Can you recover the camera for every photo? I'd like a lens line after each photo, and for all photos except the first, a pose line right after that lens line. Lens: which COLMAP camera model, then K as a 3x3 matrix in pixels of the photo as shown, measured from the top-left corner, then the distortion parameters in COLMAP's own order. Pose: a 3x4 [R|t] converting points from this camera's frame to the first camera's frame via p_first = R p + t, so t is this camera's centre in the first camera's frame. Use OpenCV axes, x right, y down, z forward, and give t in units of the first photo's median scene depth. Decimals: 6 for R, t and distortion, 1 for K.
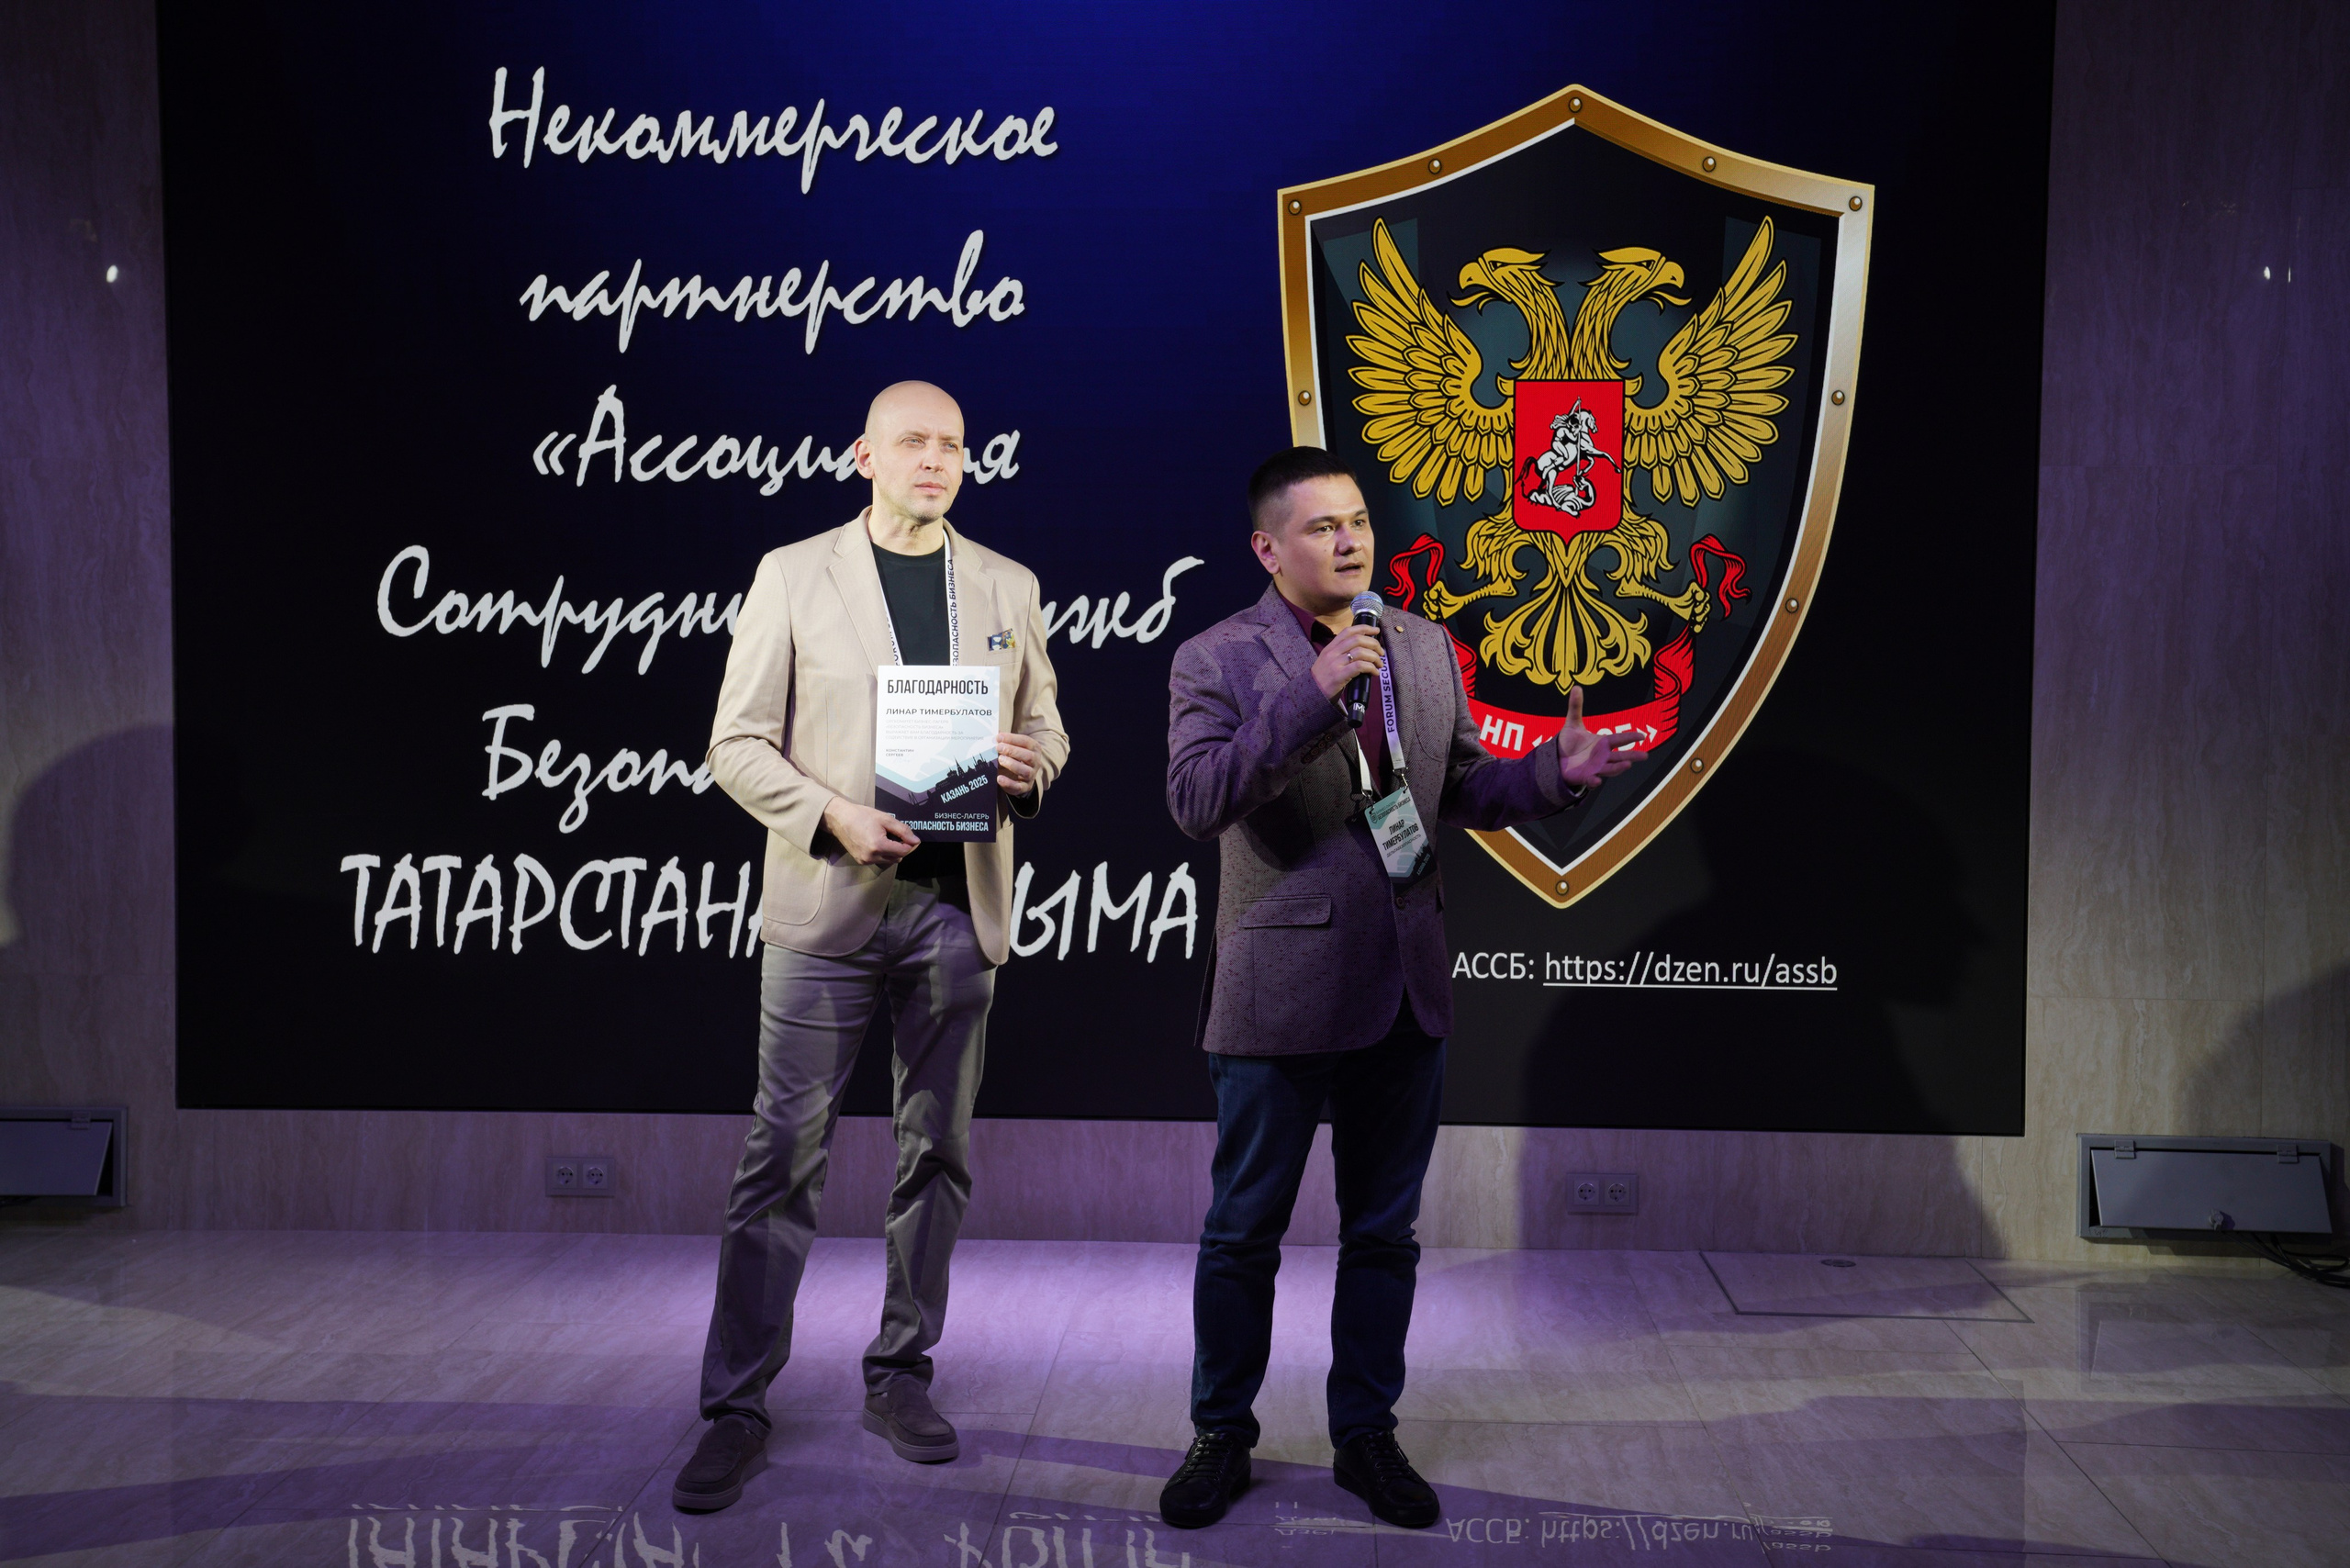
lens RADIAL K [[2873.9, 0, 1172.8], [0, 2873.9, 768.3], [0, 0, 1]] dist [0.119470, 0.000000]
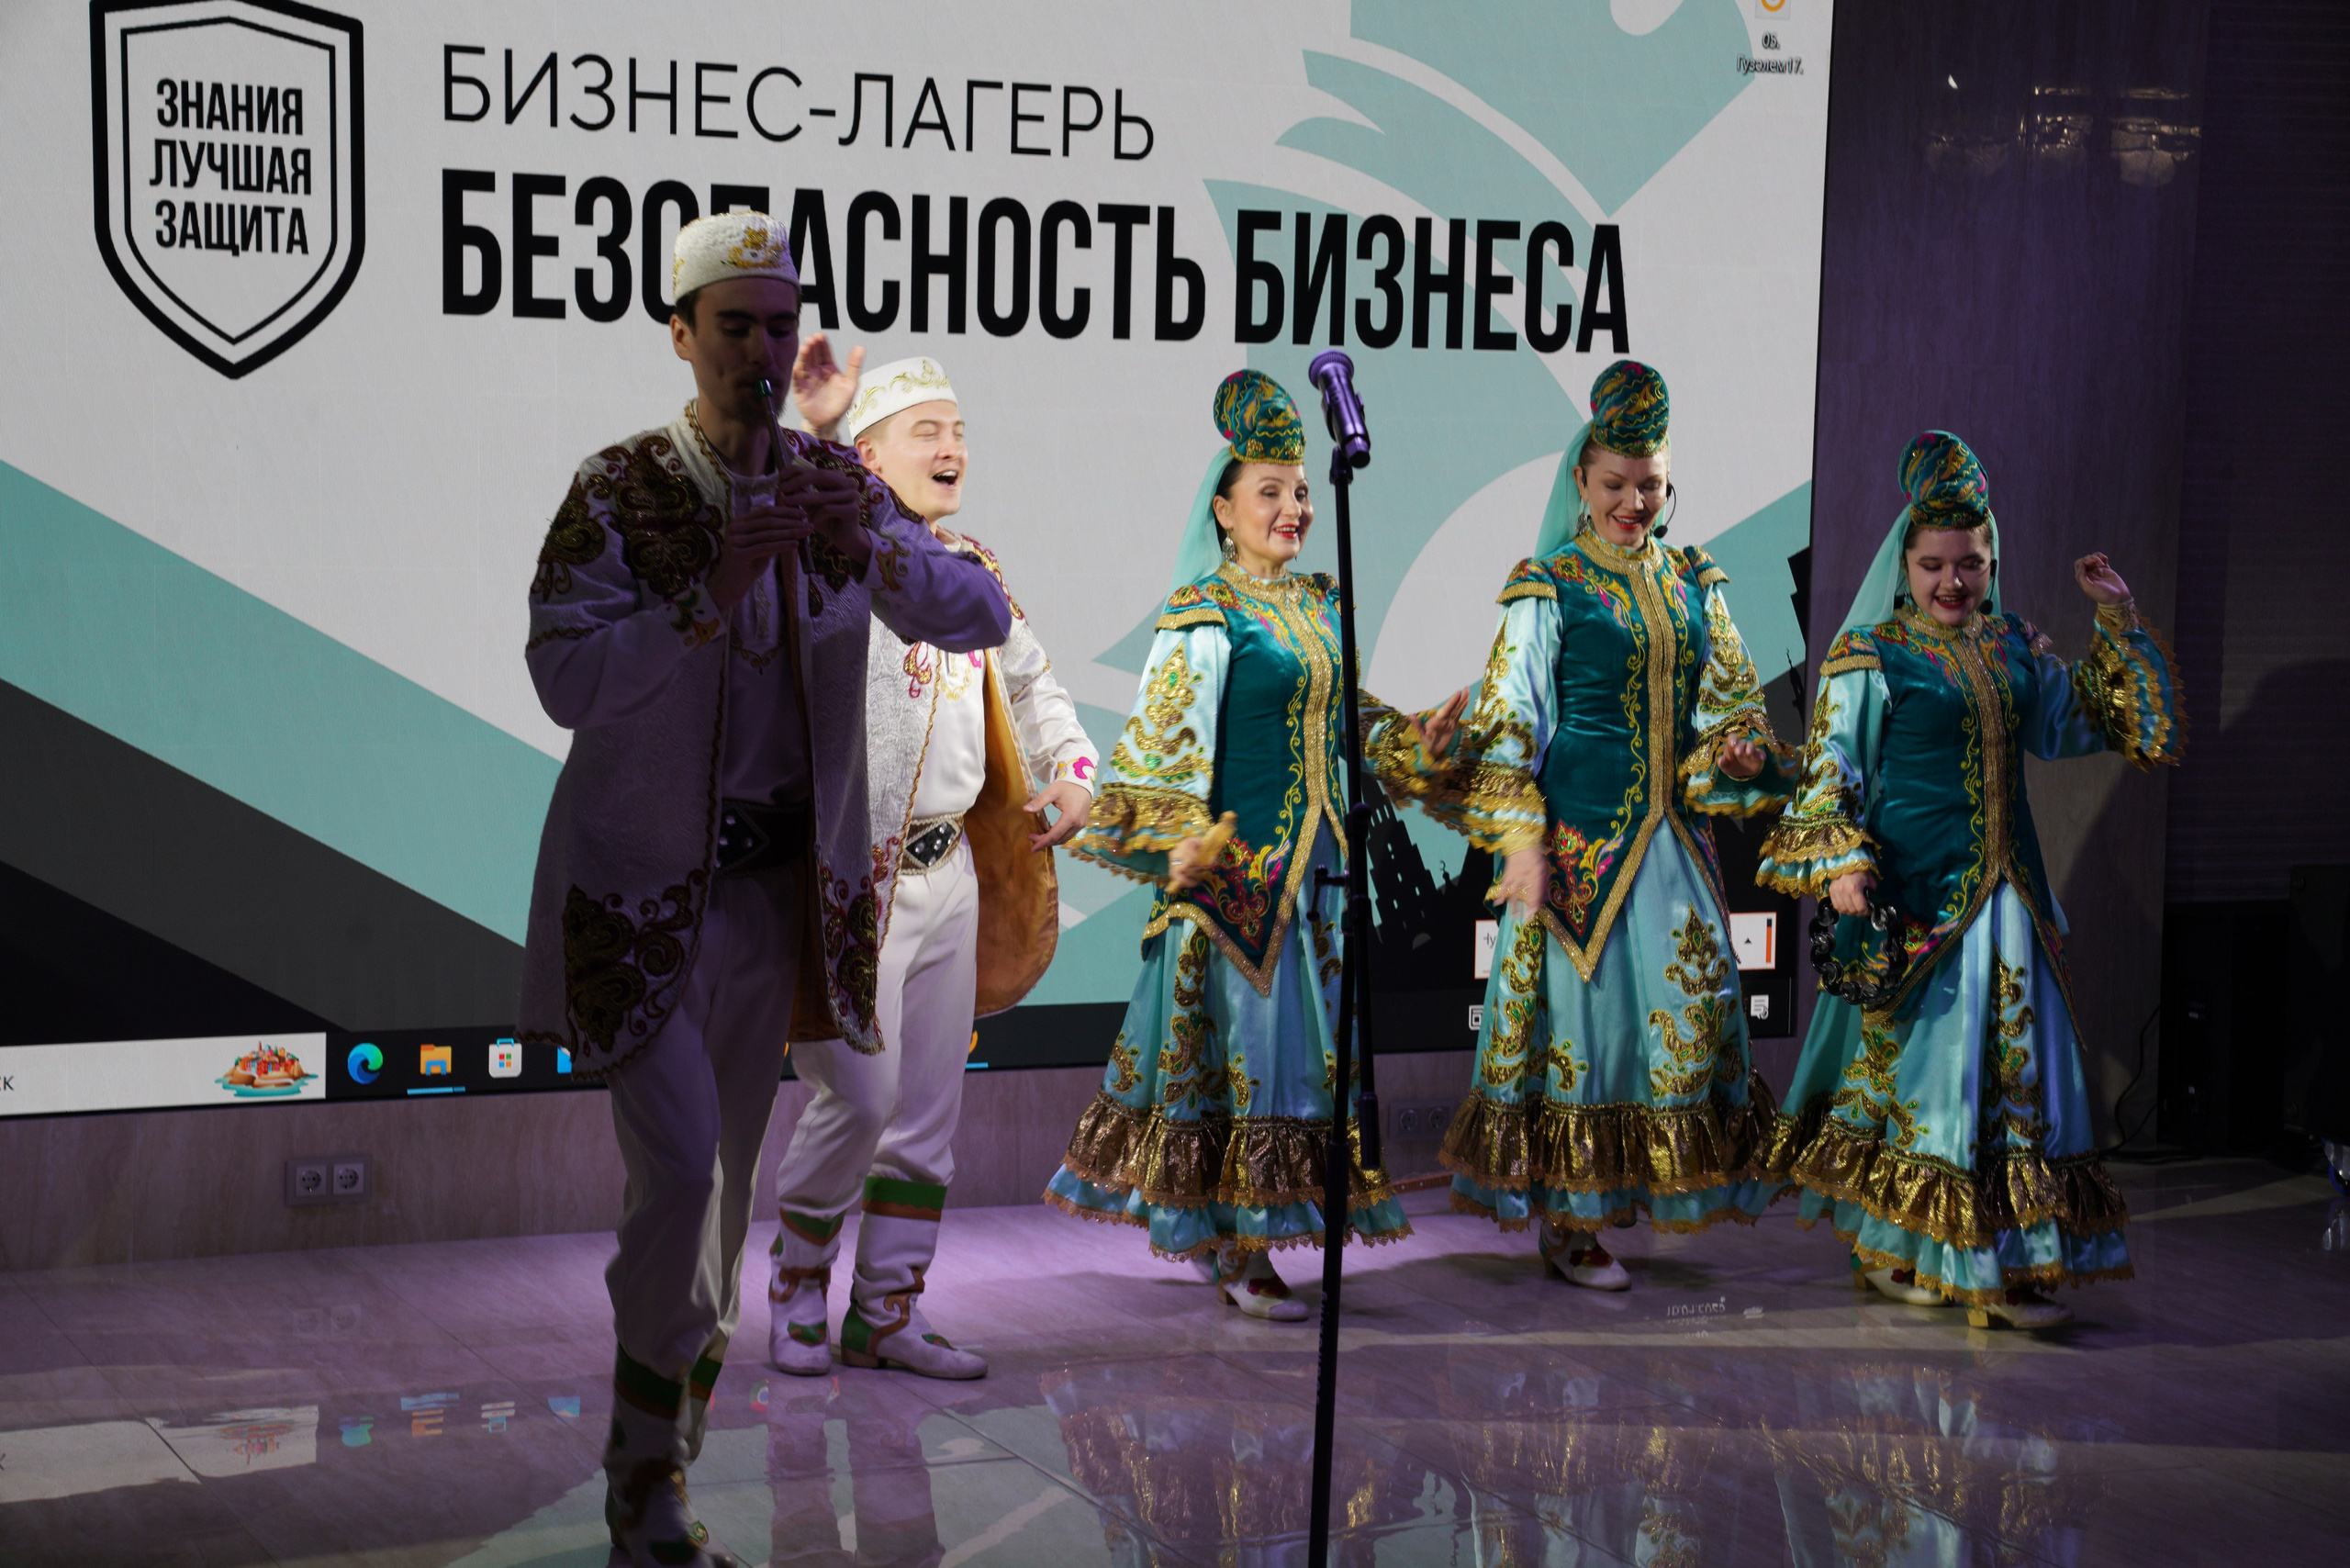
lens RADIAL K [[4374.5, 0, 1241.3], [0, 4374.5, 763.2], [0, 0, 1]] dist [0.360760, 0.000000]
pose [[0.888477, -0.022076, 0.458390, -0.553893], [0.009780, 0.999526, 0.029180, -0.012293], [-0.458817, -0.021443, 0.888272, -0.243347]]
